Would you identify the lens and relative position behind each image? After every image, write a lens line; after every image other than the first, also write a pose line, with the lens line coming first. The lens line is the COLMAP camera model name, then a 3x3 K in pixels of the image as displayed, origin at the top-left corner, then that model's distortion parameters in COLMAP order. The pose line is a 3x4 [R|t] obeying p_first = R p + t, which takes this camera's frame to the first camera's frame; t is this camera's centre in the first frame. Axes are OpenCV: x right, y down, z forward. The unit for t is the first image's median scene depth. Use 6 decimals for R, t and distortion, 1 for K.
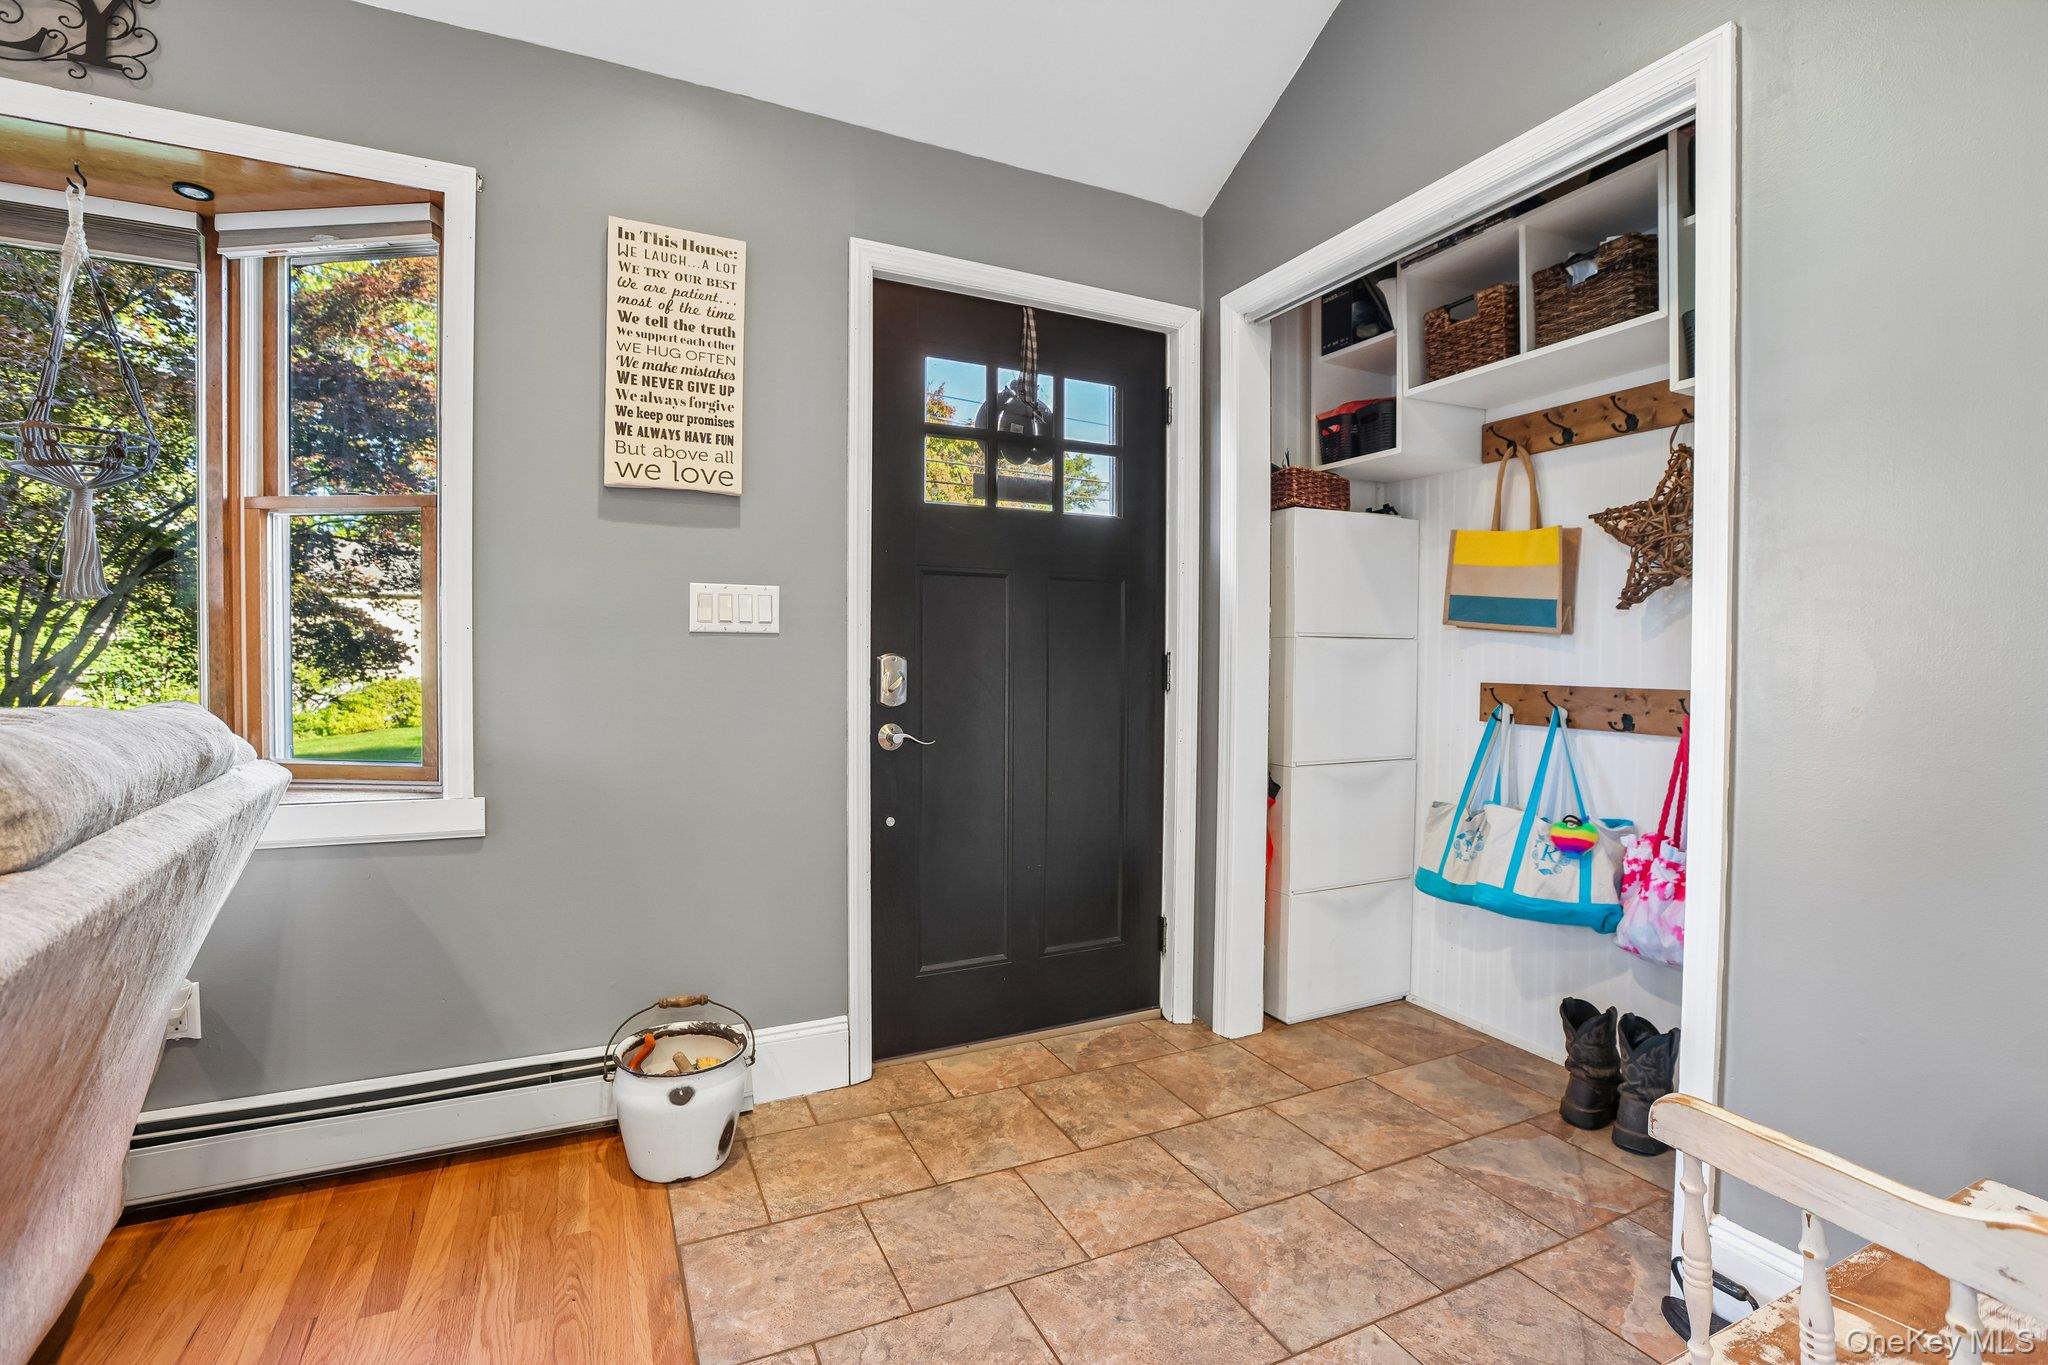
lens RADIAL K [[938.3, 0, 1033.1], [0, 938.3, 675.2], [0, 0, 1]] dist [-0.052874, 0.016835]
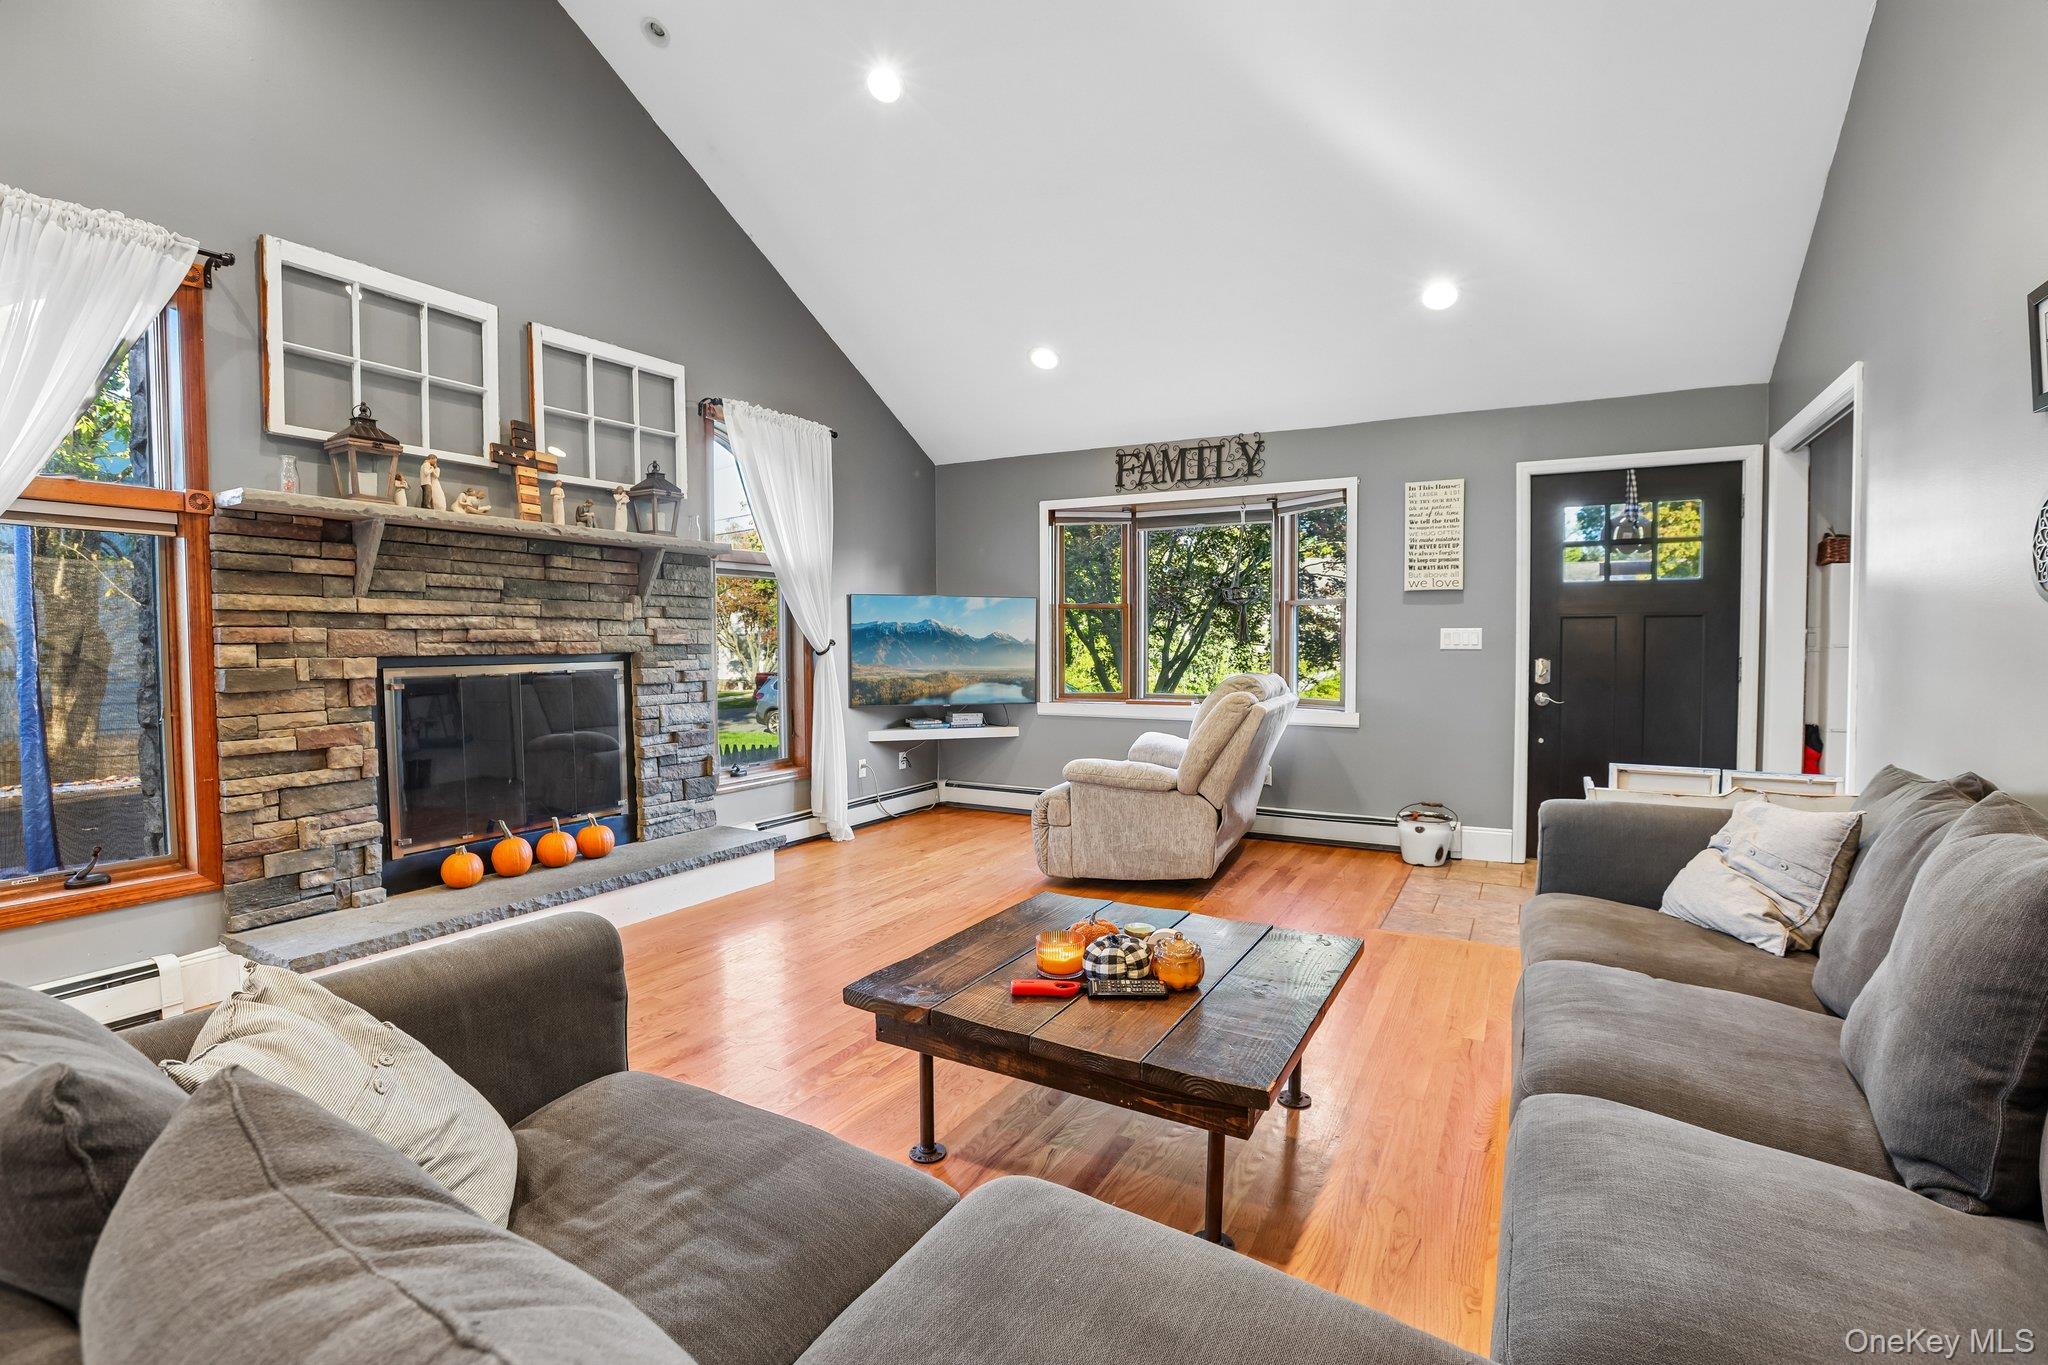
lens RADIAL K [[938.3, 0, 1025.7], [0, 938.3, 679.8], [0, 0, 1]] dist [-0.052874, 0.016835]
pose [[0.577726, 0.023505, -0.815892, 0.916950], [-0.013103, 0.999724, 0.019523, -0.001023], [0.816126, -0.000589, 0.577874, -1.176828]]
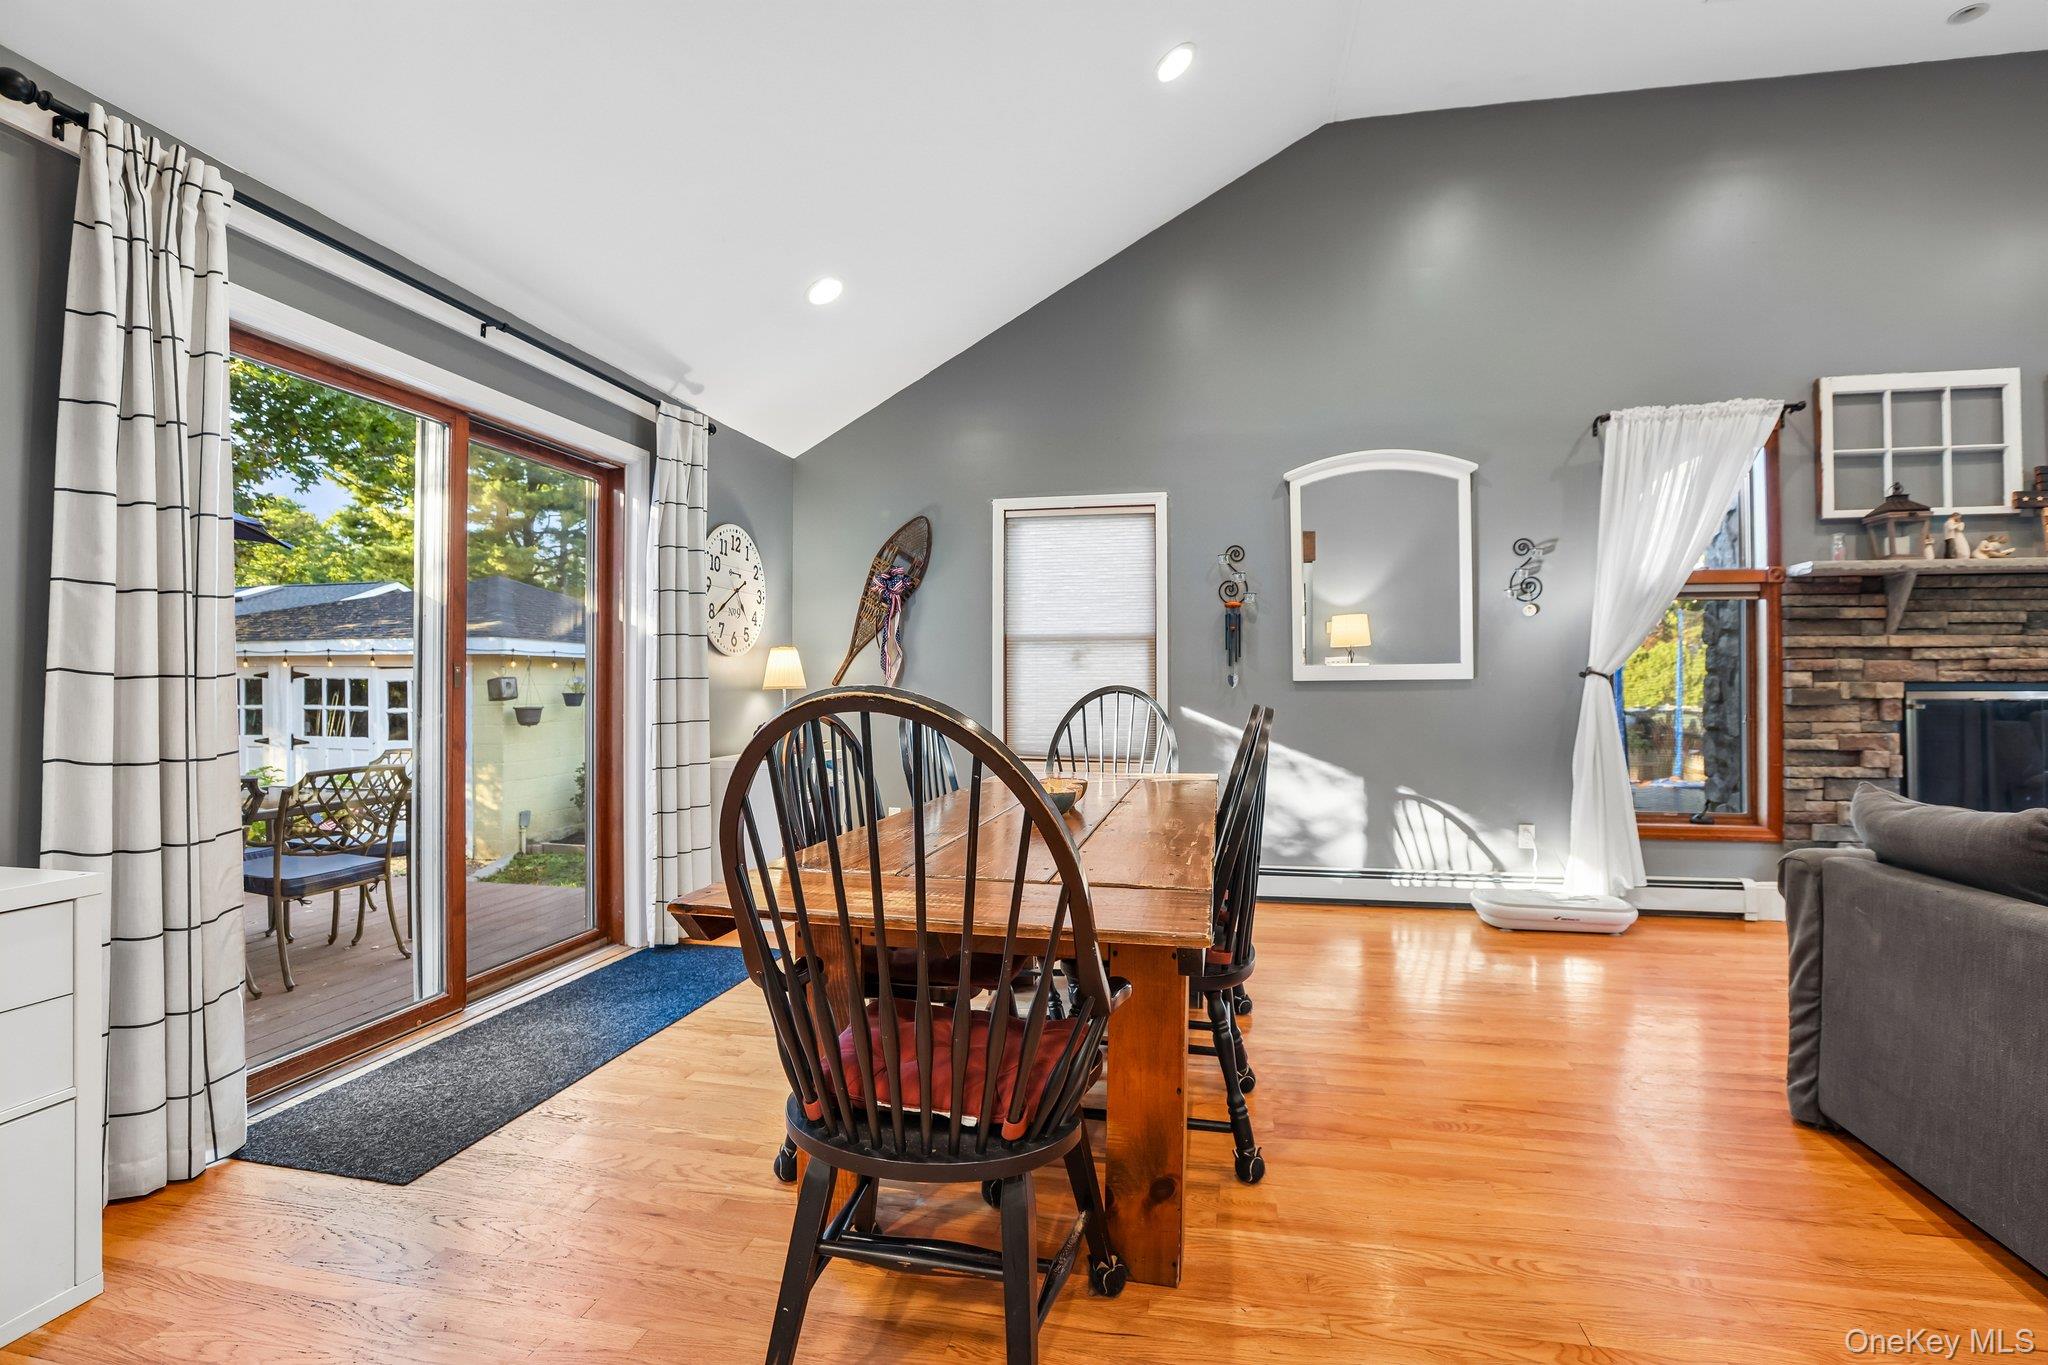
lens RADIAL K [[938.3, 0, 1025.4], [0, 938.3, 673.5], [0, 0, 1]] dist [-0.052874, 0.016835]
pose [[-0.603441, -0.015933, -0.797249, 1.650697], [-0.026403, 0.999651, 0.000007, 0.035593], [0.796971, 0.021054, -0.603651, -1.492684]]
